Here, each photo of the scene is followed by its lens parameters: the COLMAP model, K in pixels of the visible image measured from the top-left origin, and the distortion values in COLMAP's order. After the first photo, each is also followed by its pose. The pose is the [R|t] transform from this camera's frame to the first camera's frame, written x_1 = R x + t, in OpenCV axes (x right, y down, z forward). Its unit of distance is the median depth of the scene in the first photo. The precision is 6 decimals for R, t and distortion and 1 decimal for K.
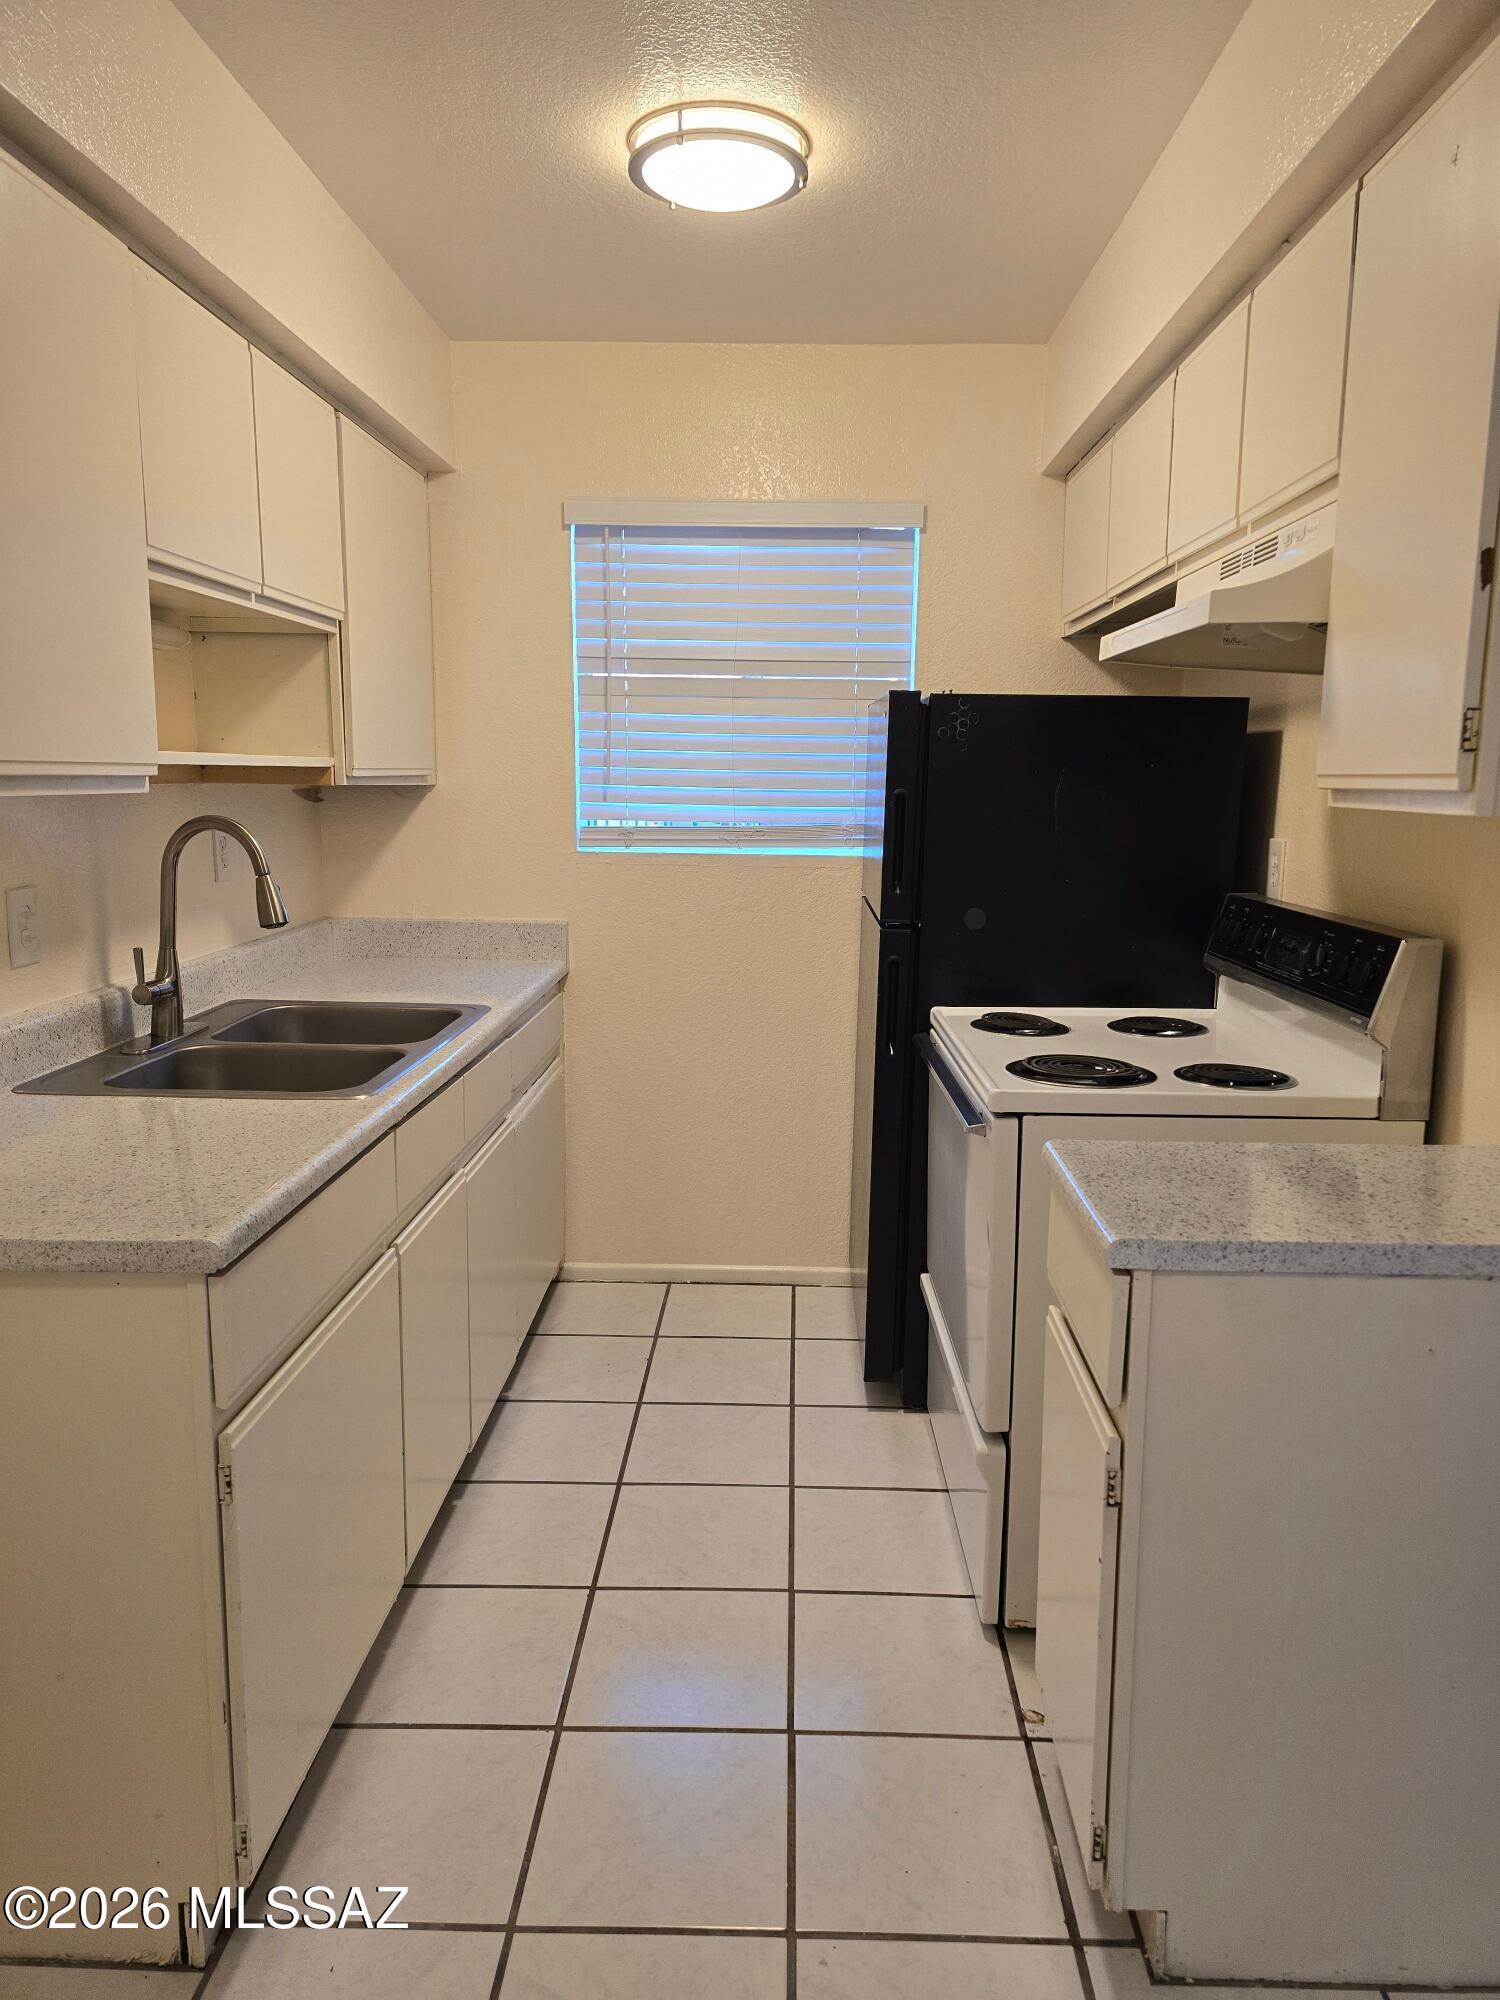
lens RADIAL K [[1342.3, 0, 760.3], [0, 1342.3, 1000.1], [0, 0, 1]] dist [0.055911, -0.039008]
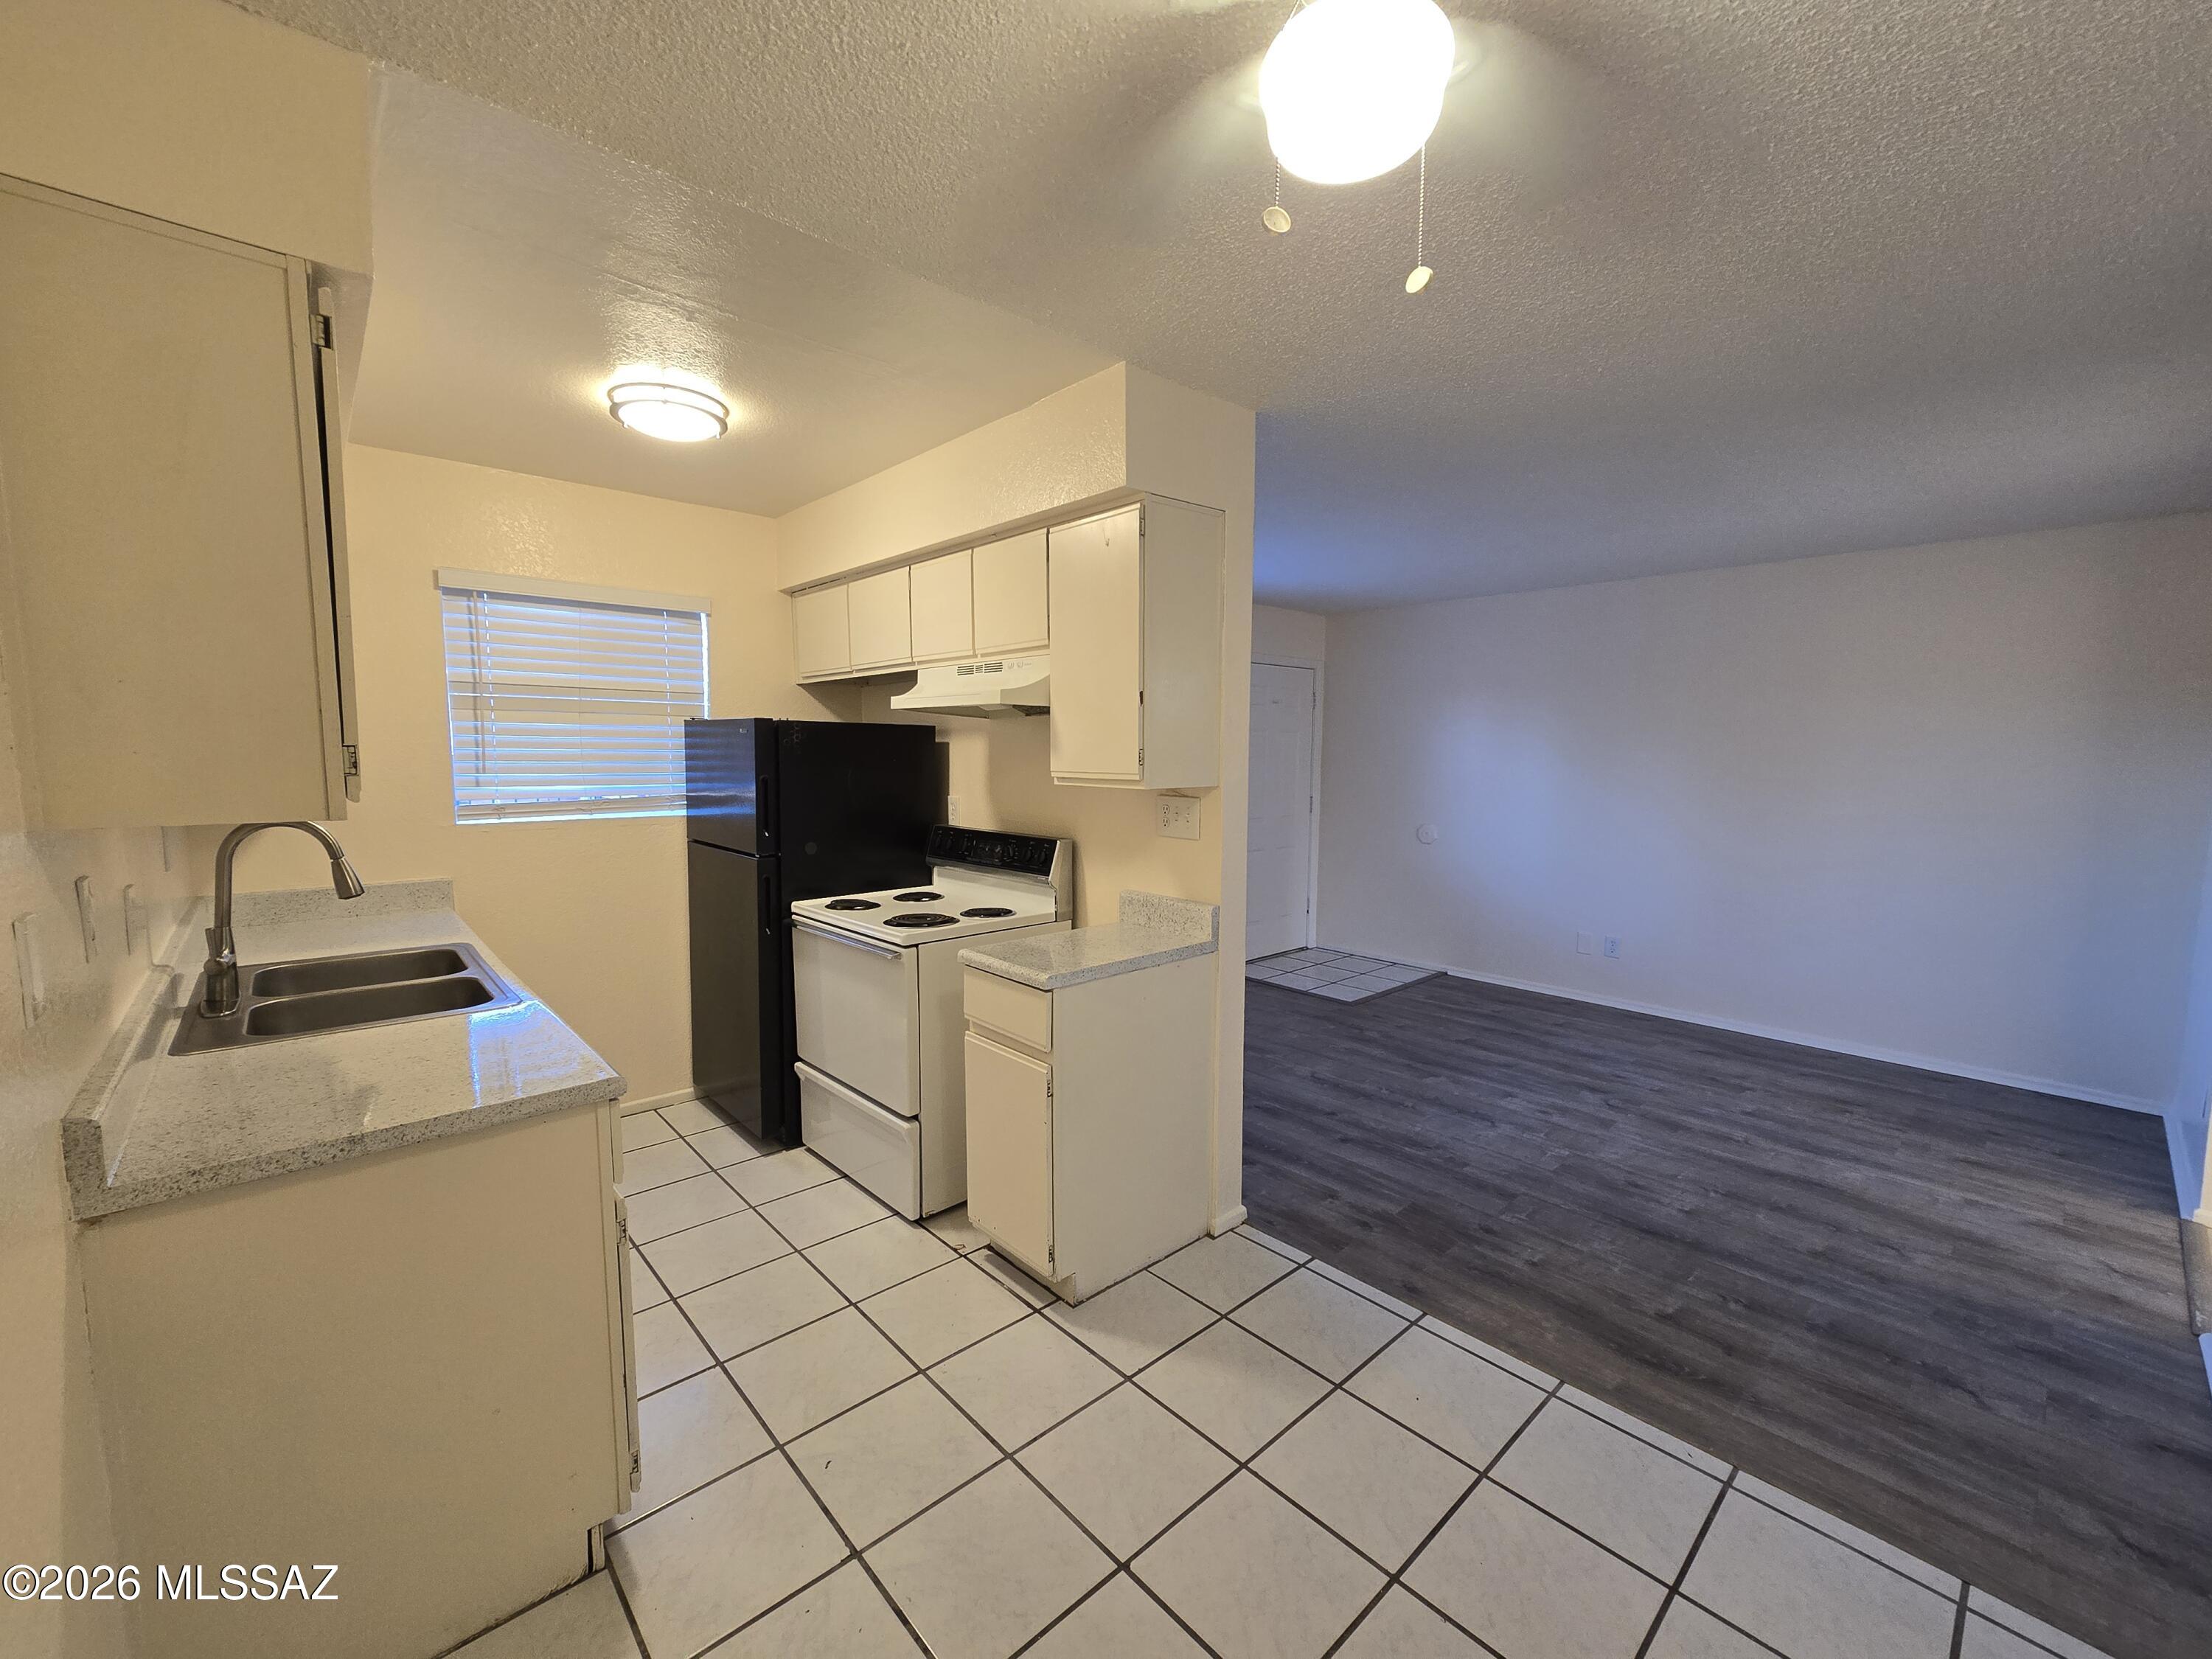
lens RADIAL K [[906.0, 0, 1102.4], [0, 906.0, 835.6], [0, 0, 1]] dist [-0.001332, 0.000006]
pose [[0.725467, -0.071572, 0.684526, -0.376274], [0.116251, 0.993031, -0.019375, -0.010704], [-0.678368, 0.093633, 0.728731, -0.110995]]
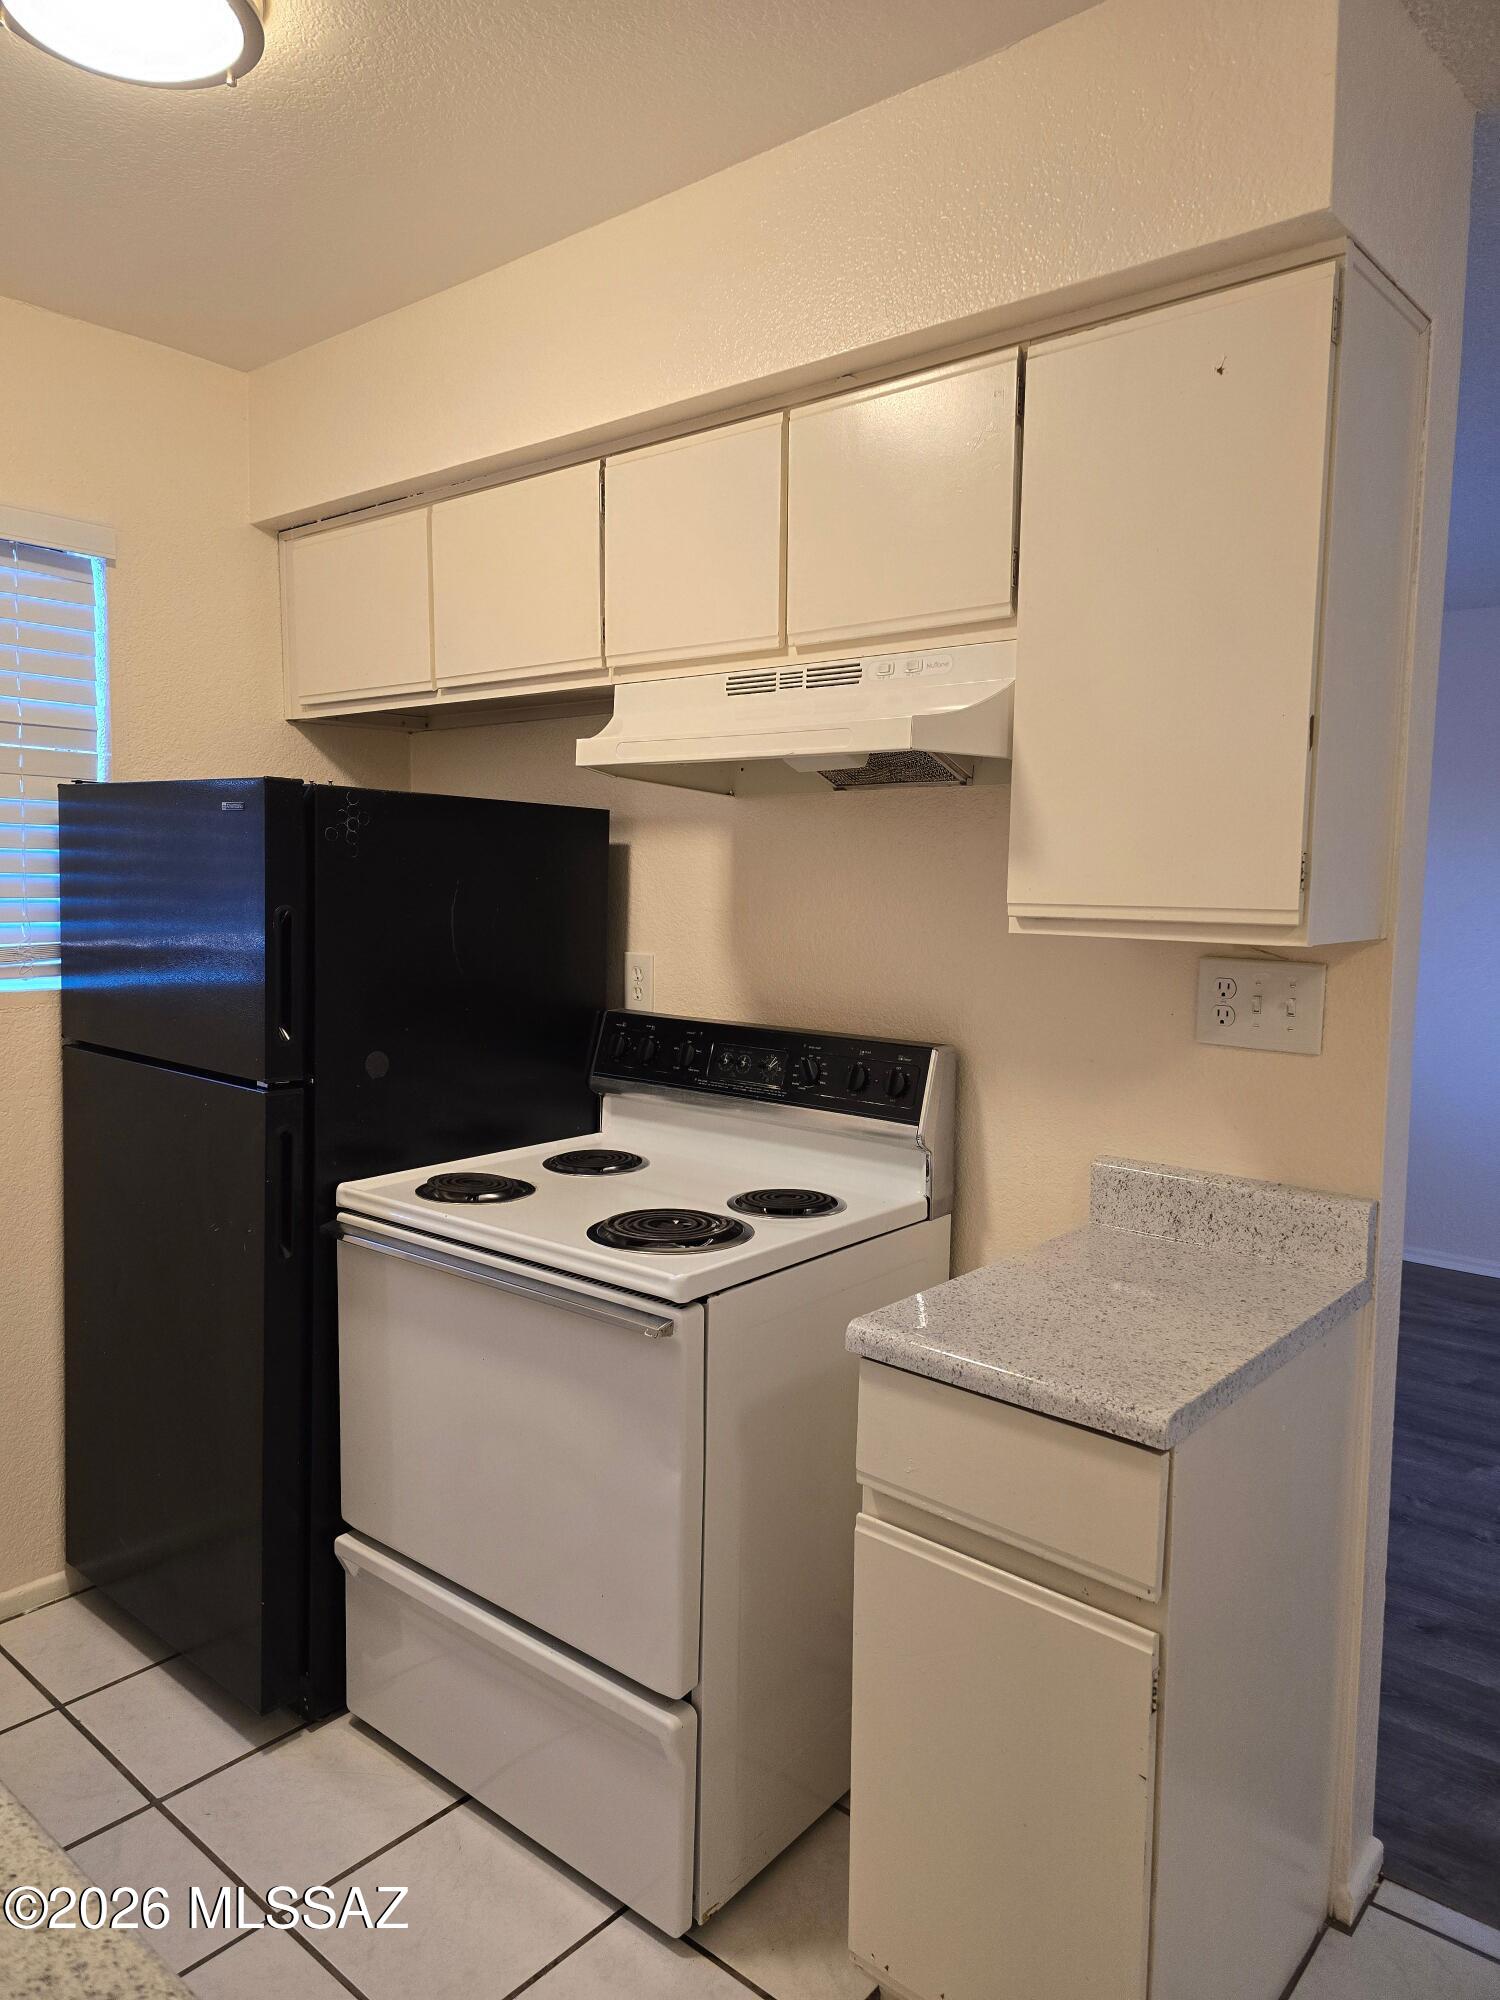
lens RADIAL K [[1342.3, 0, 754.9], [0, 1342.3, 991.4], [0, 0, 1]] dist [0.055911, -0.039008]
pose [[0.632126, -0.065550, 0.772088, -0.323563], [0.116951, 0.993072, -0.011439, -0.070298], [-0.765989, 0.097528, 0.635412, 0.321206]]
